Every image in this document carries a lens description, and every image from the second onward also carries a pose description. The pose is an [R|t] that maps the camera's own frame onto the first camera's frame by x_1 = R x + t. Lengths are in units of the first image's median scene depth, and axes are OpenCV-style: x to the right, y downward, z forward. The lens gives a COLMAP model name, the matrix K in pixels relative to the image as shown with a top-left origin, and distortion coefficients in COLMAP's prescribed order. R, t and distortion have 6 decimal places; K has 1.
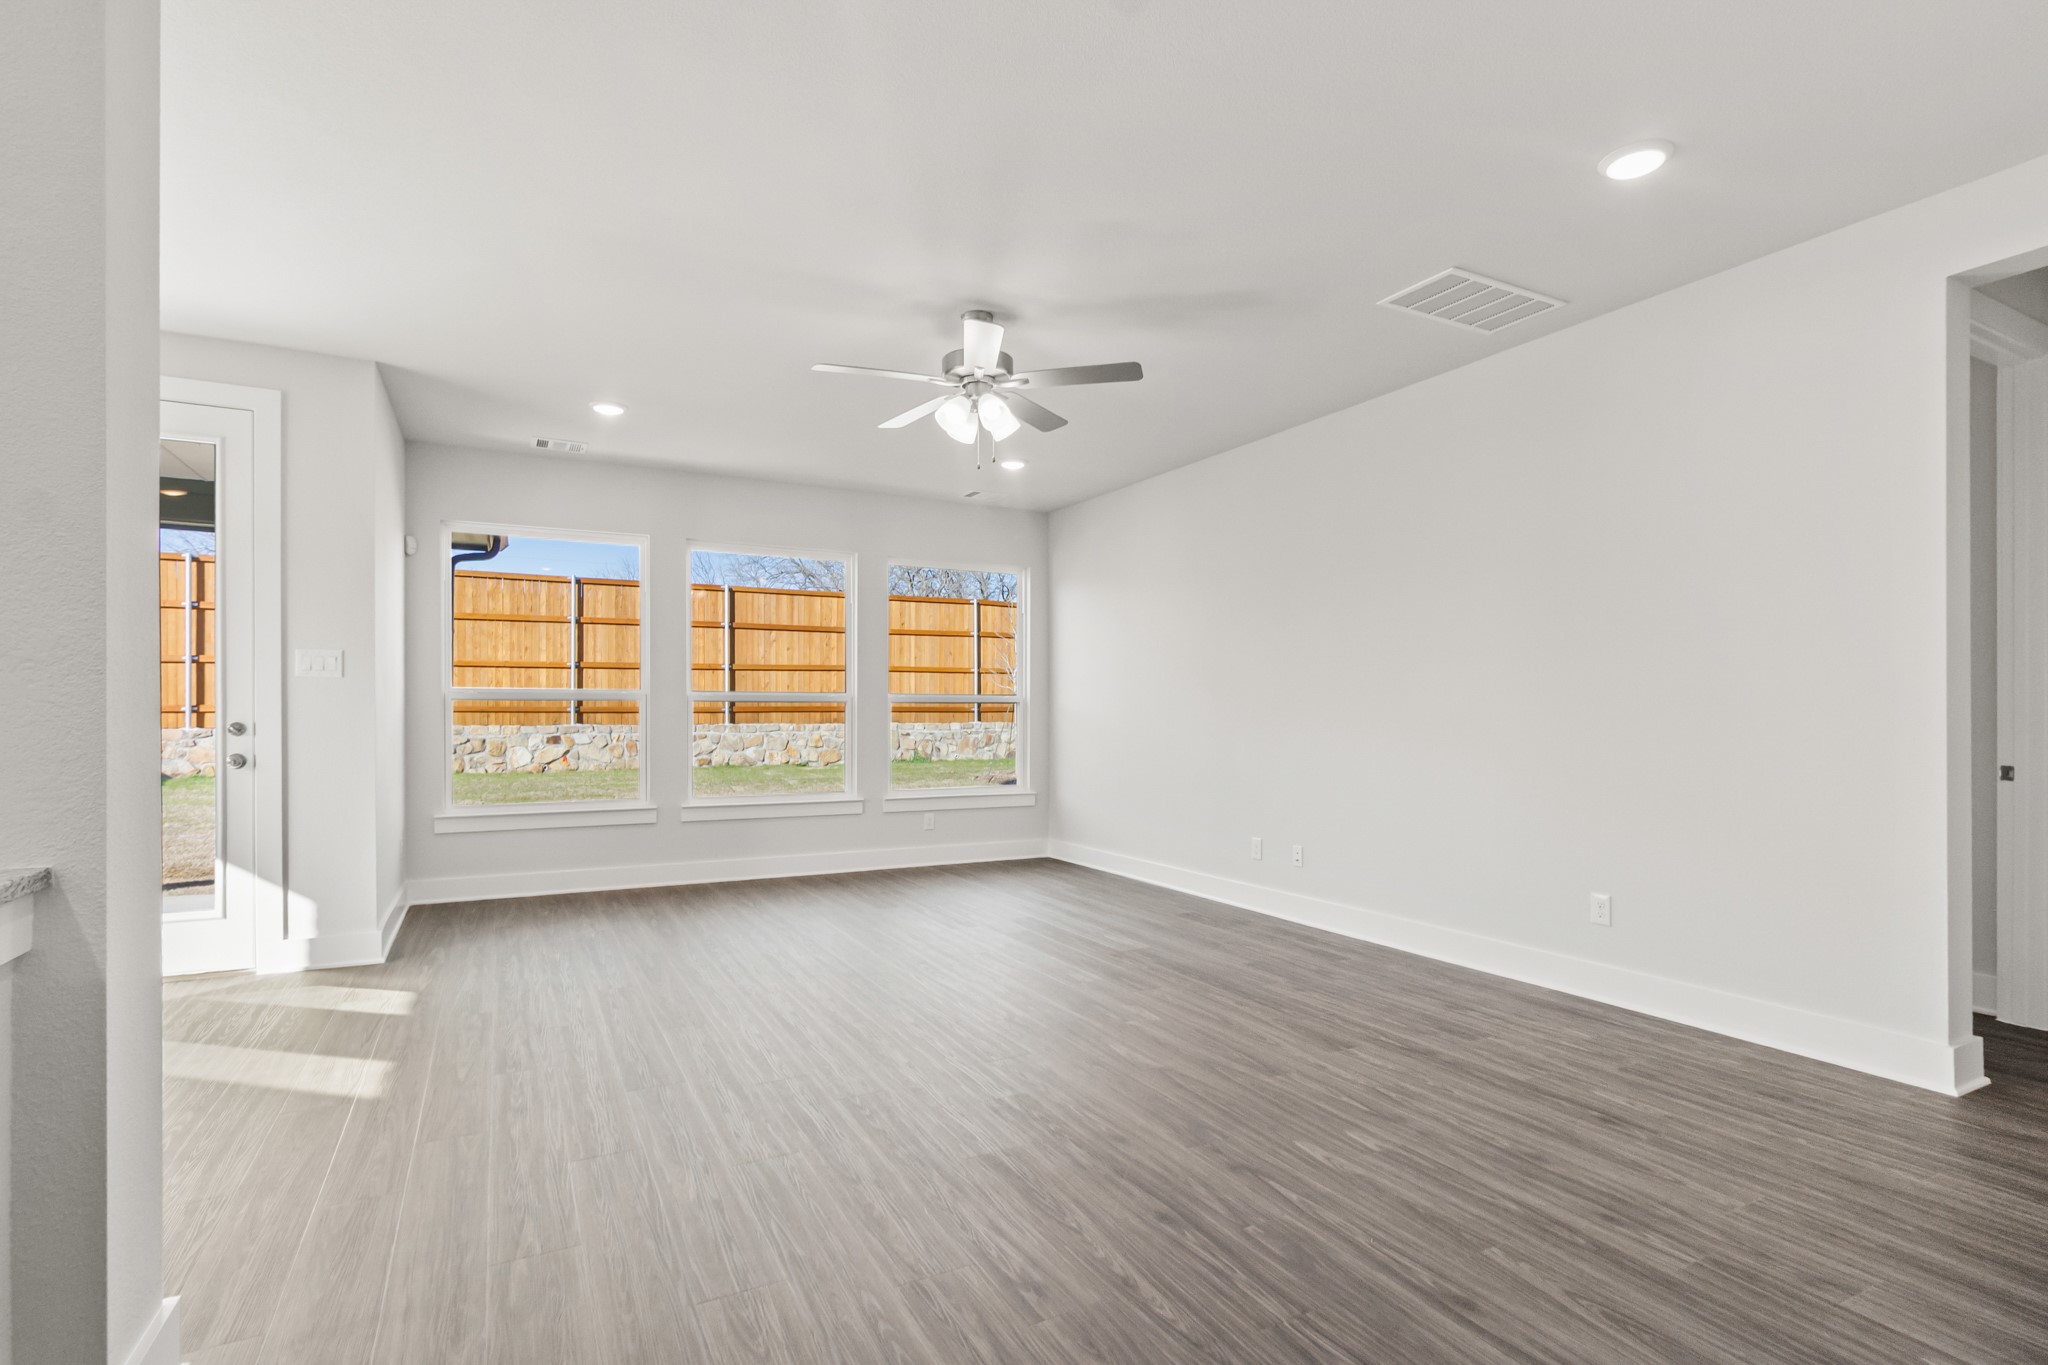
lens RADIAL K [[998.2, 0, 1028.8], [0, 998.2, 716.1], [0, 0, 1]] dist [0.001219, 0.002207]
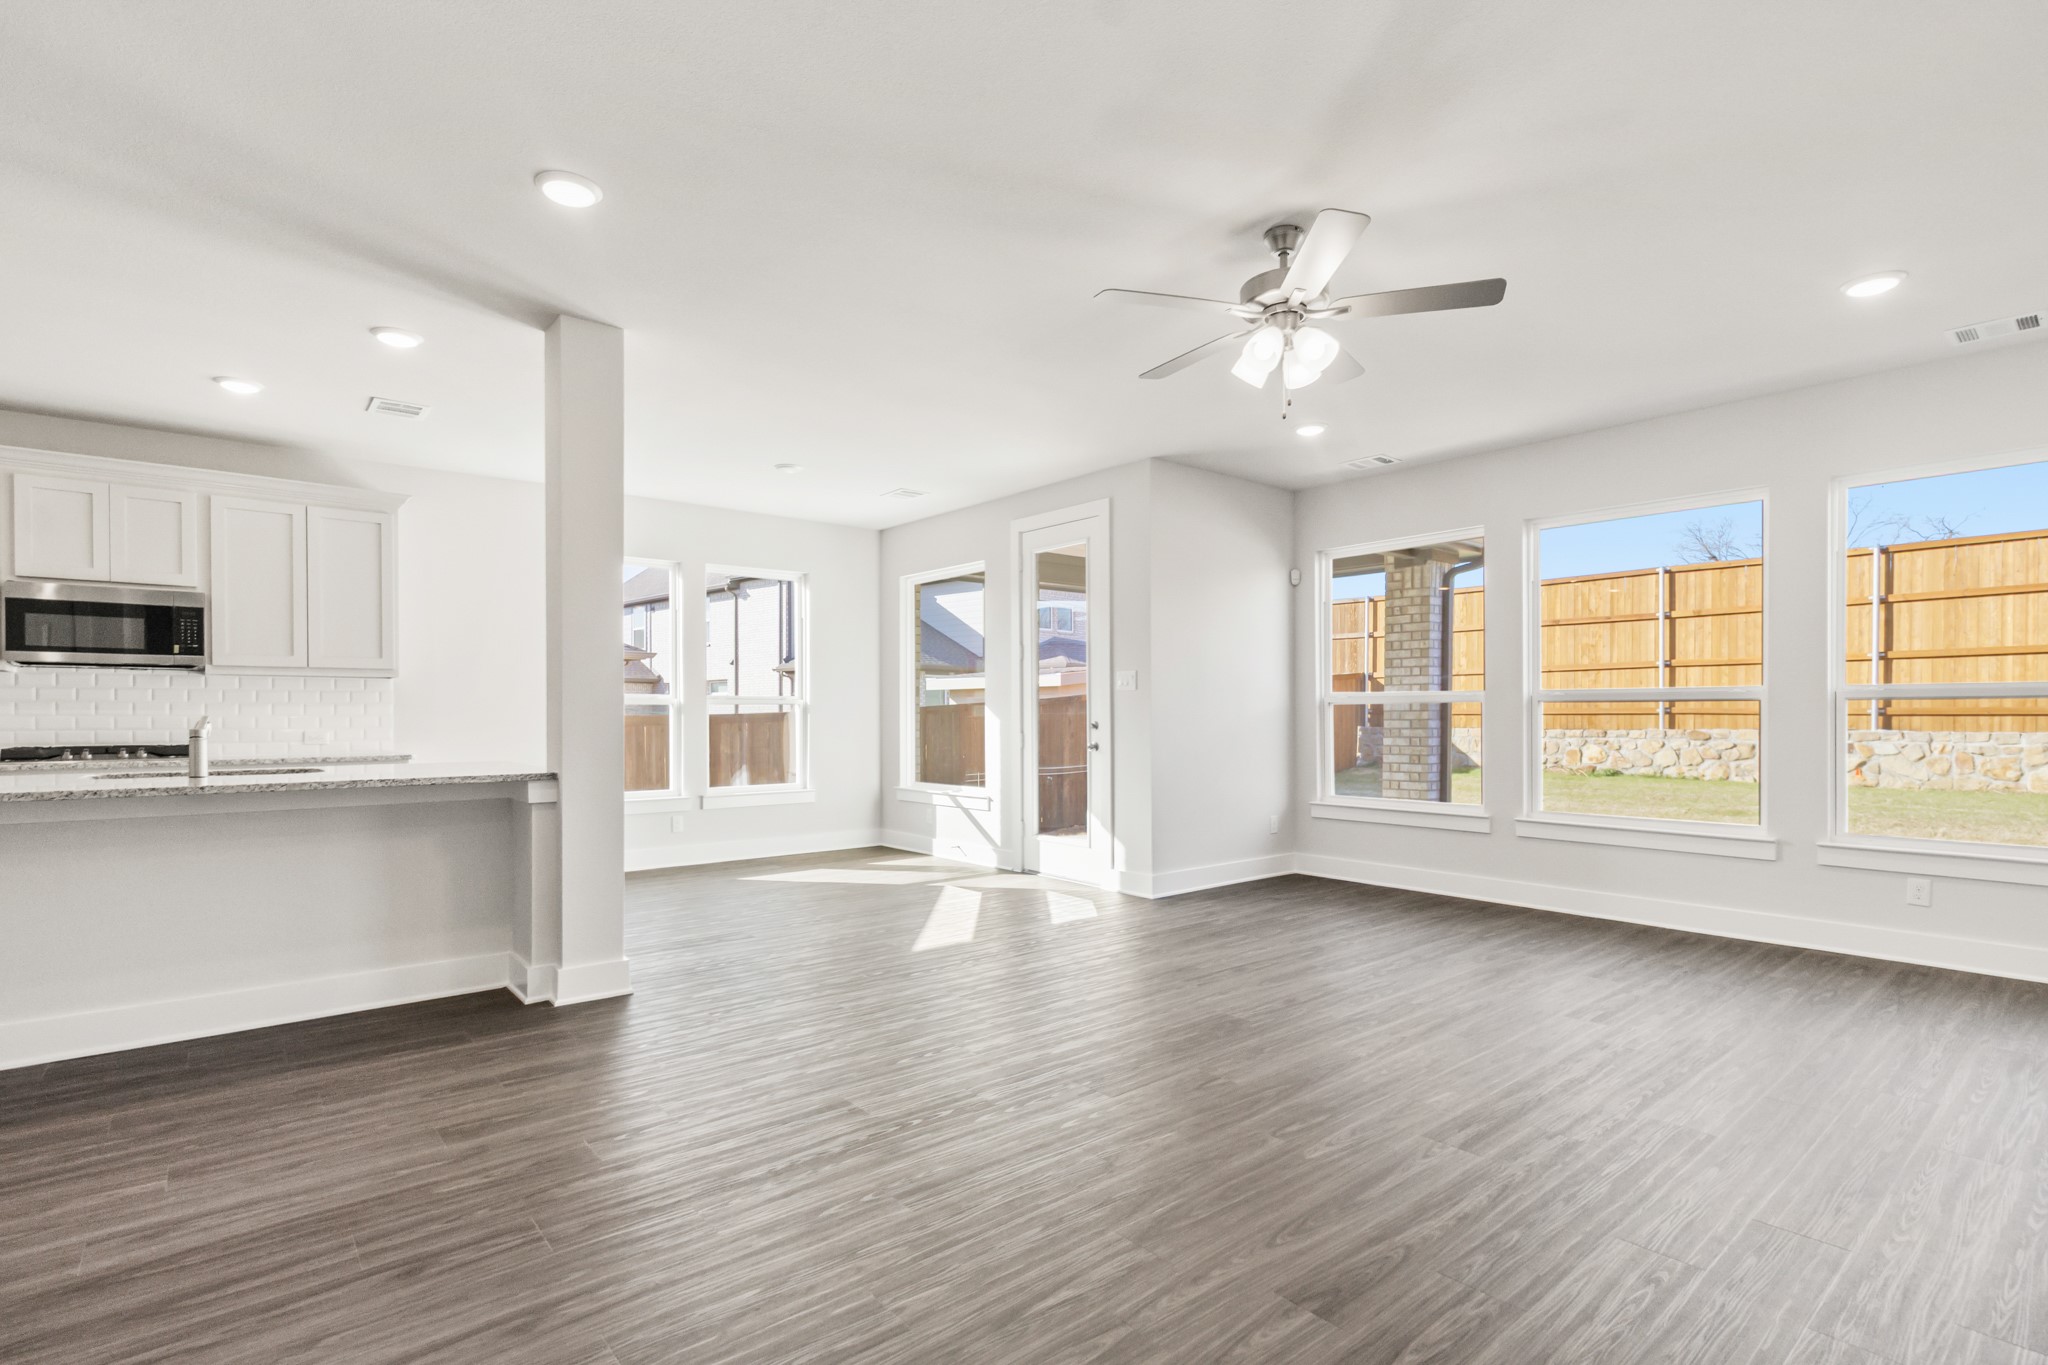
lens RADIAL K [[969.8, 0, 1003.6], [0, 969.8, 729.9], [0, 0, 1]] dist [0.005443, -0.001032]
pose [[0.201172, 0.014881, -0.979443, 0.176795], [-0.003677, 0.999889, 0.014437, -0.000455], [0.979549, 0.000697, 0.201205, 0.156102]]
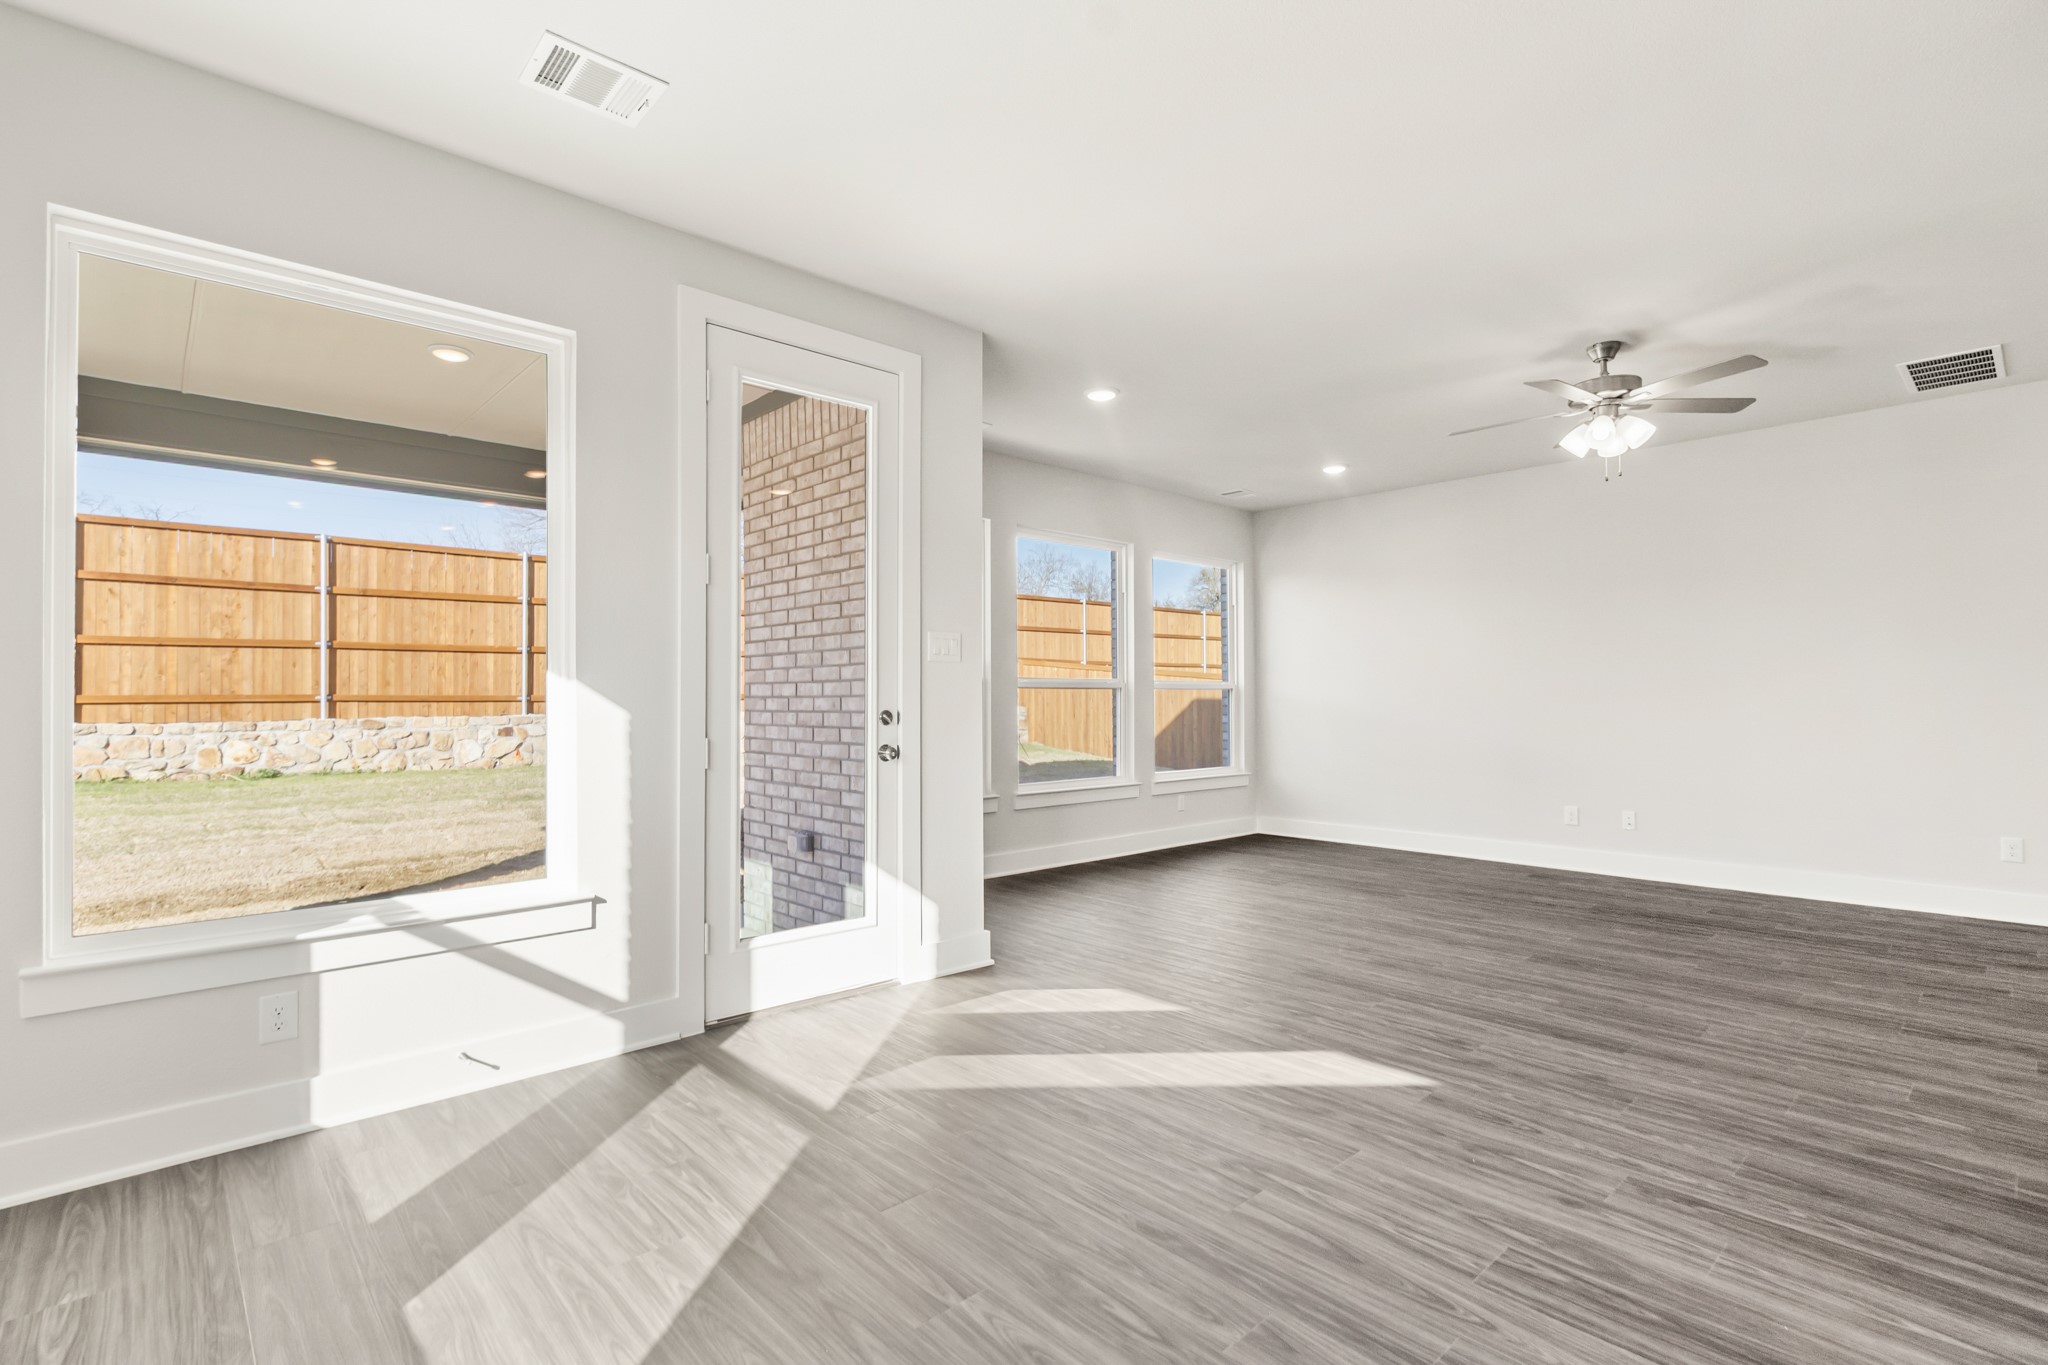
lens RADIAL K [[969.8, 0, 1011.5], [0, 969.8, 679.5], [0, 0, 1]] dist [0.005443, -0.001032]
pose [[0.969413, -0.000721, 0.245433, -0.248971], [0.006630, 0.999708, -0.023251, -0.000233], [-0.245344, 0.024167, 0.969135, 0.029512]]
